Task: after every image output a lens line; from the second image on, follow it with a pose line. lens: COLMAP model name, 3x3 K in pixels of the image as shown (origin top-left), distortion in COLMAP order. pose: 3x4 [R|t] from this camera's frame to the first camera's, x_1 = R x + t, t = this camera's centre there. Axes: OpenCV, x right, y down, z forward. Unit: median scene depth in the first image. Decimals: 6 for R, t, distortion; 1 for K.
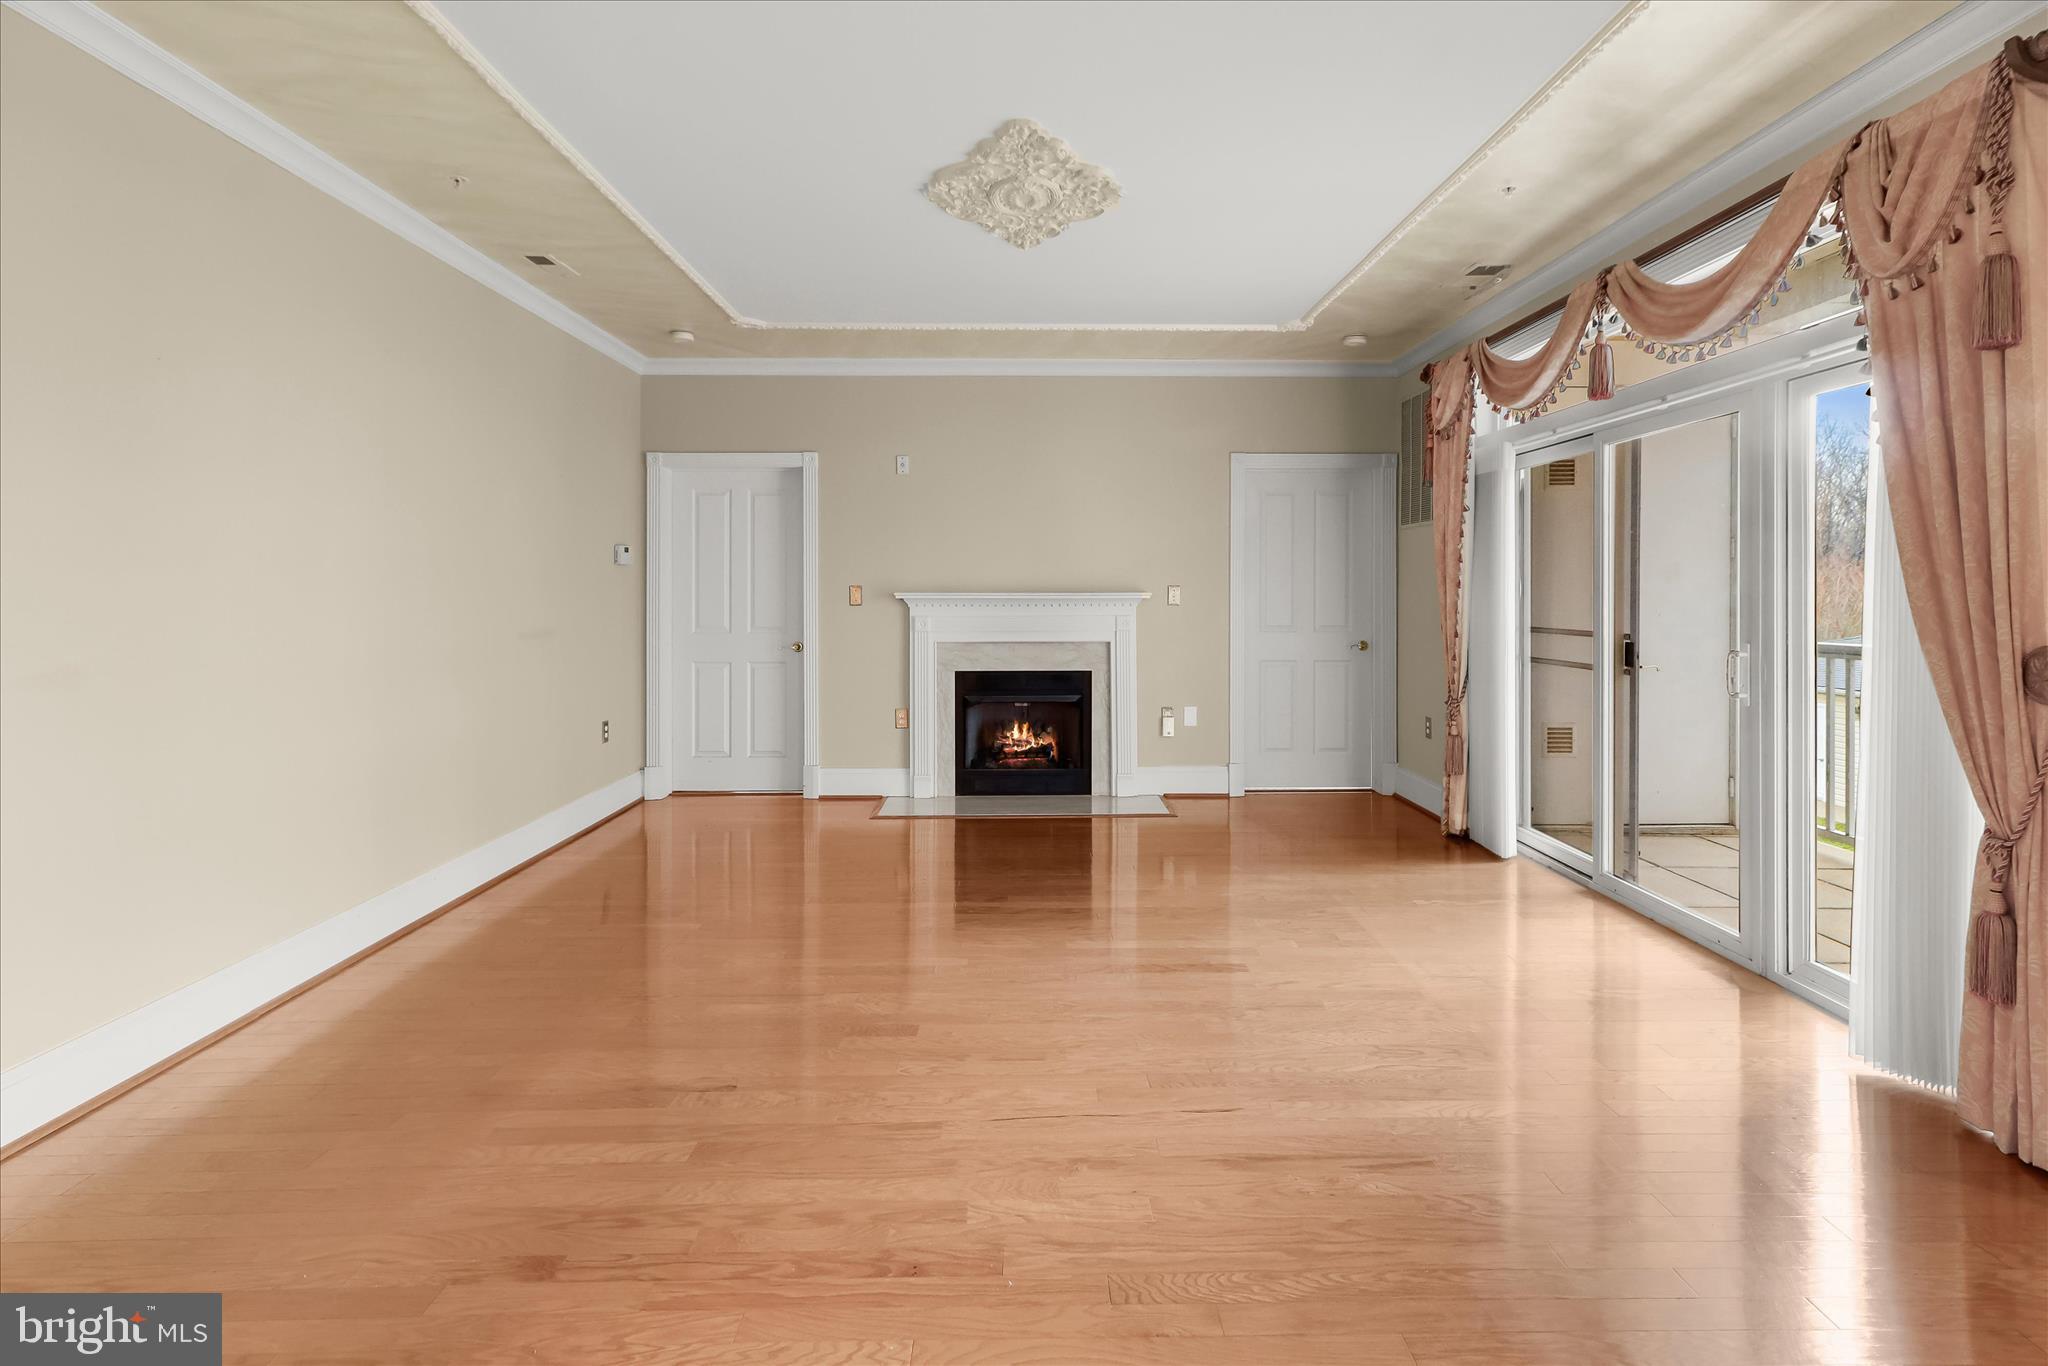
lens RADIAL K [[987.1, 0, 1049.5], [0, 987.1, 592.8], [0, 0, 1]] dist [0.004659, 0.002416]
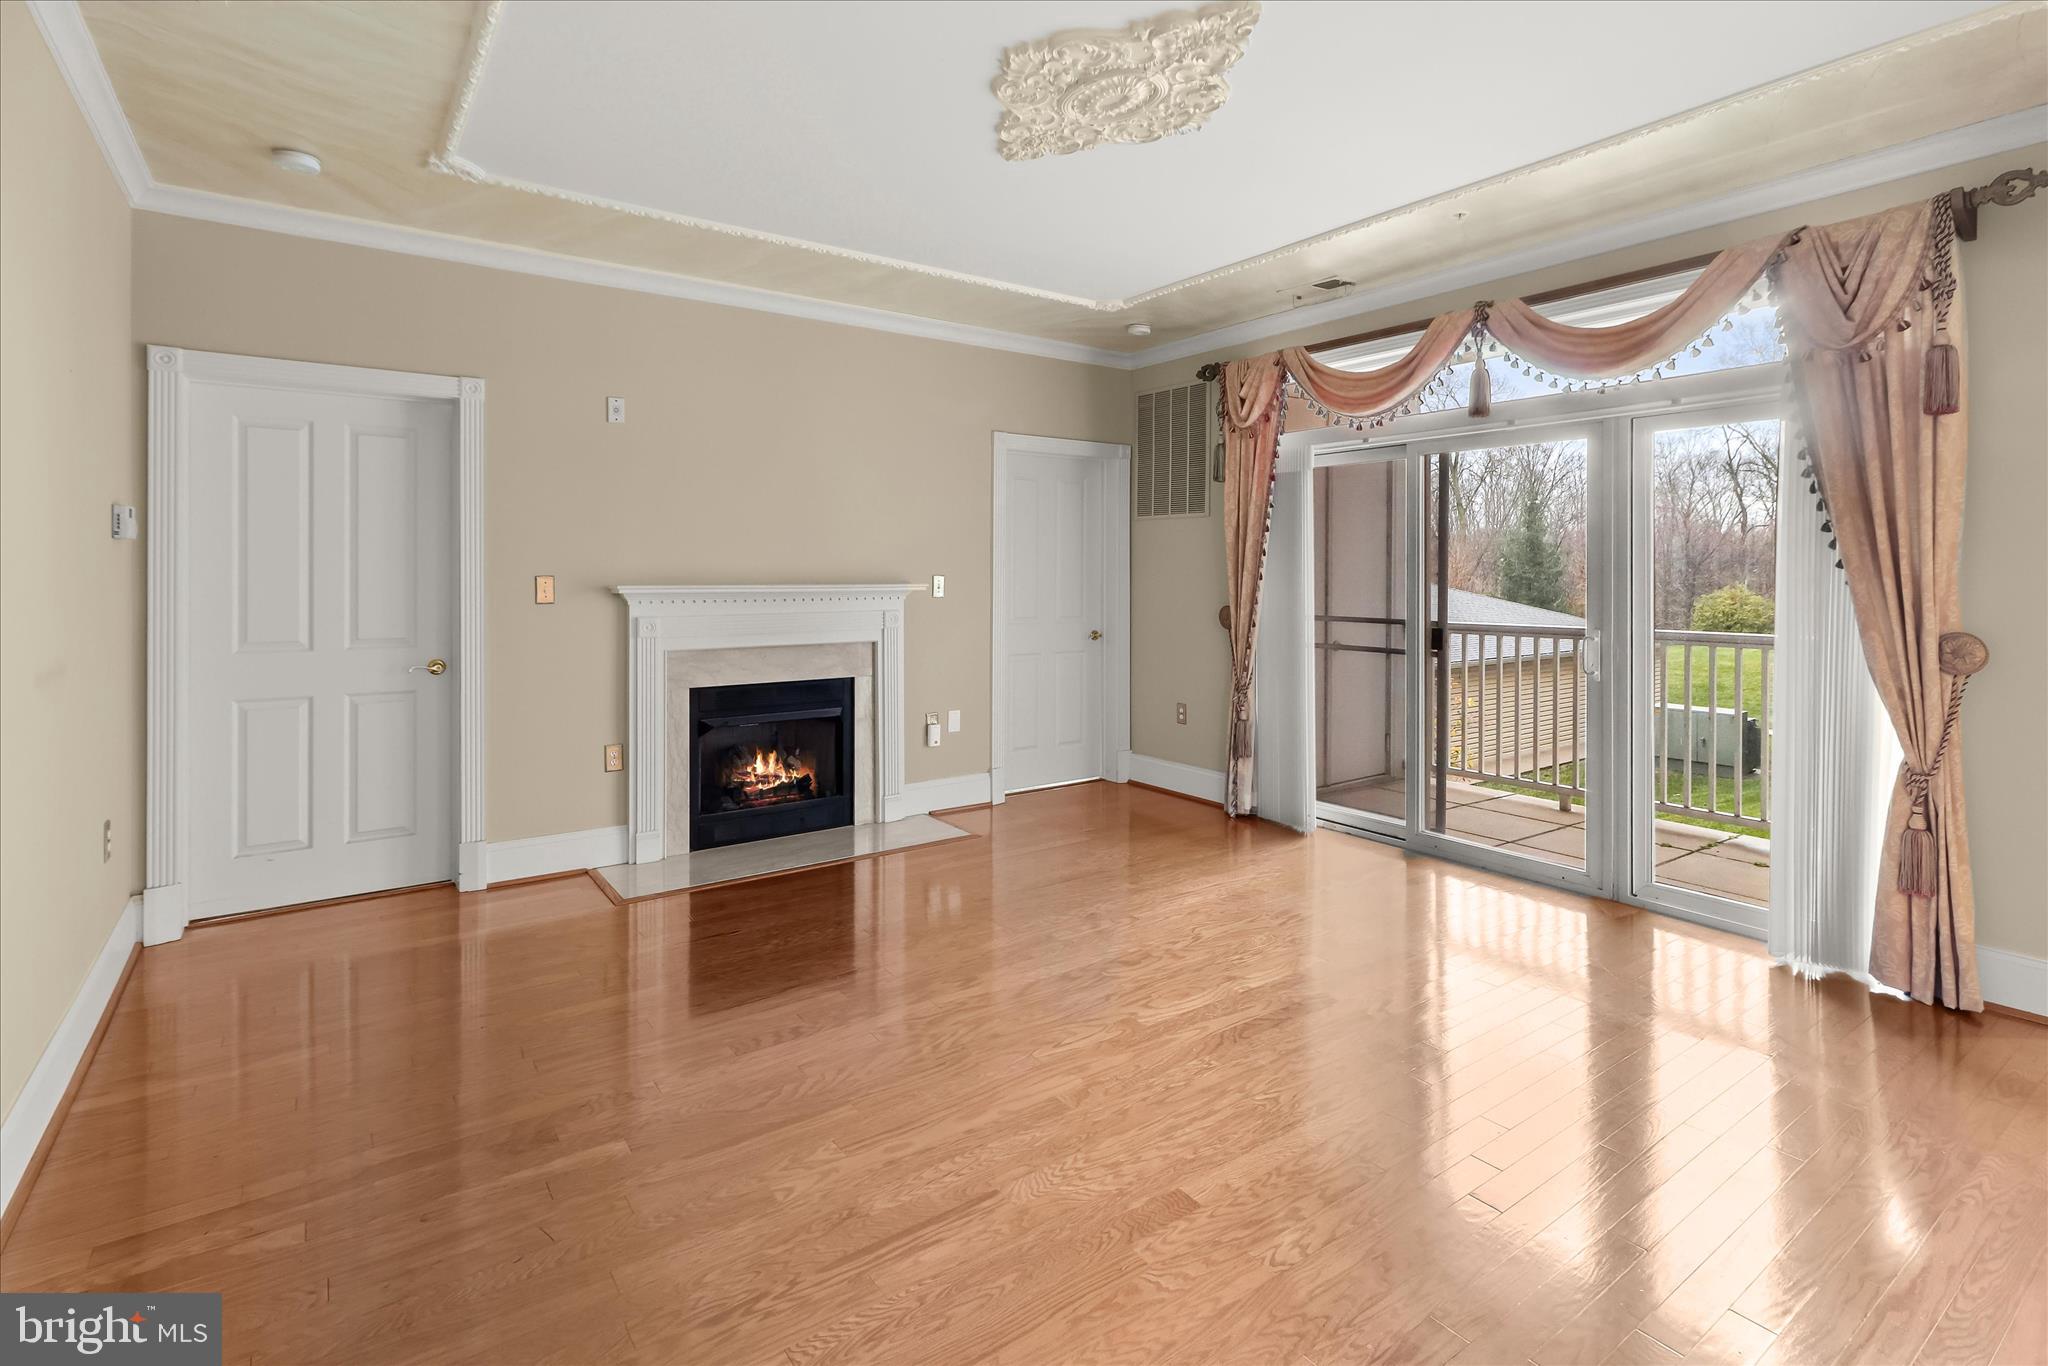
lens RADIAL K [[987.1, 0, 1051.6], [0, 987.1, 575.9], [0, 0, 1]] dist [0.004659, 0.002416]
pose [[0.819223, 0.000703, 0.573475, -0.306372], [-0.002336, 0.999995, 0.002111, -0.009395], [-0.573470, -0.003069, 0.819221, 0.219626]]
